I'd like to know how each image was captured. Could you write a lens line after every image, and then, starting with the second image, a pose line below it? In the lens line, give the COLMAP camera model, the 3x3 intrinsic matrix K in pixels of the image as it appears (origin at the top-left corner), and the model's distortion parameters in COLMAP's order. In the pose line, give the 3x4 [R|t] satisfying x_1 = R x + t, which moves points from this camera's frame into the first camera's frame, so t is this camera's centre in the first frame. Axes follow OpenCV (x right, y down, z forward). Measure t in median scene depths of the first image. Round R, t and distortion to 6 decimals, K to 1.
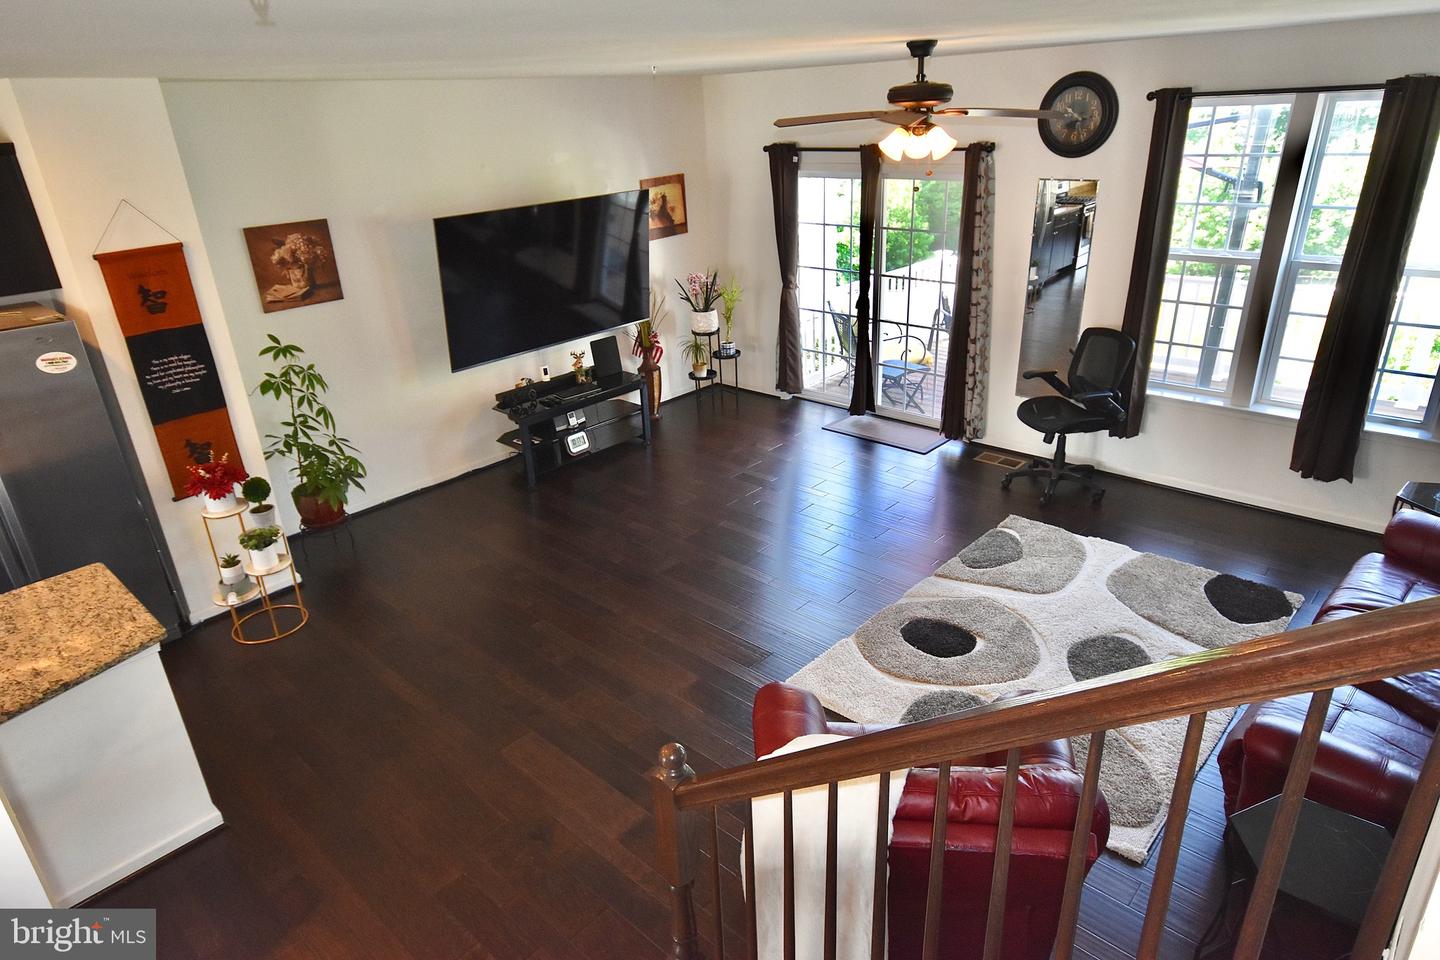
lens RADIAL K [[871.6, 0, 717.9], [0, 871.6, 486.9], [0, 0, 1]] dist [0.000236, -0.000609]
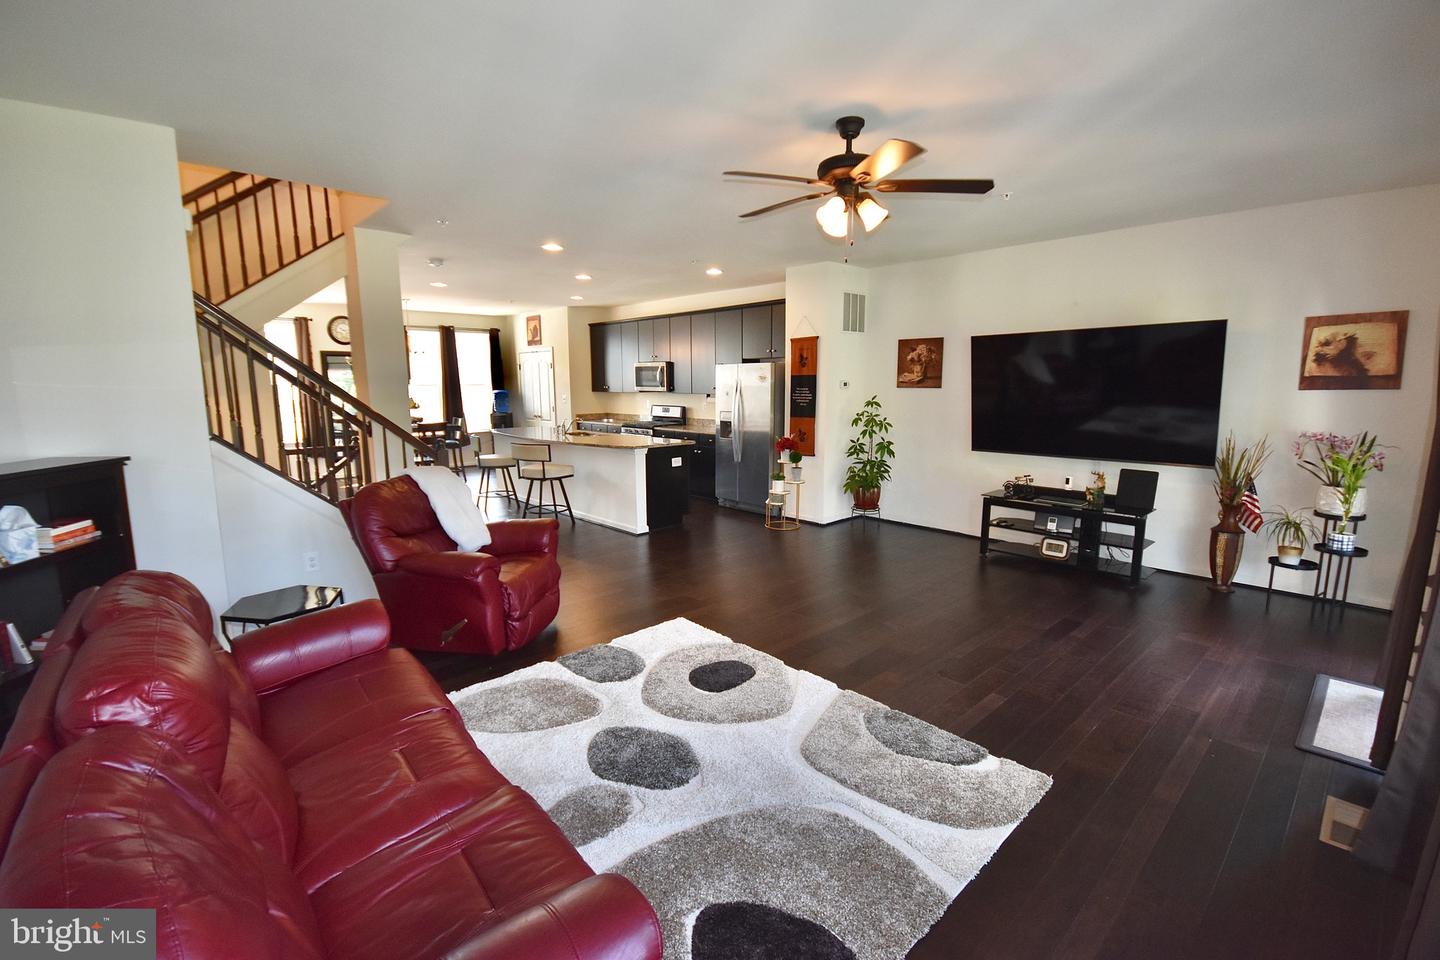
lens RADIAL K [[638.6, 0, 719.3], [0, 638.6, 474.5], [0, 0, 1]] dist [0.004475, 0.000312]
pose [[-0.068395, 0.191363, -0.979134, 0.762275], [-0.396128, 0.895543, 0.202696, -0.157767], [0.915644, 0.401726, 0.014553, 0.707357]]
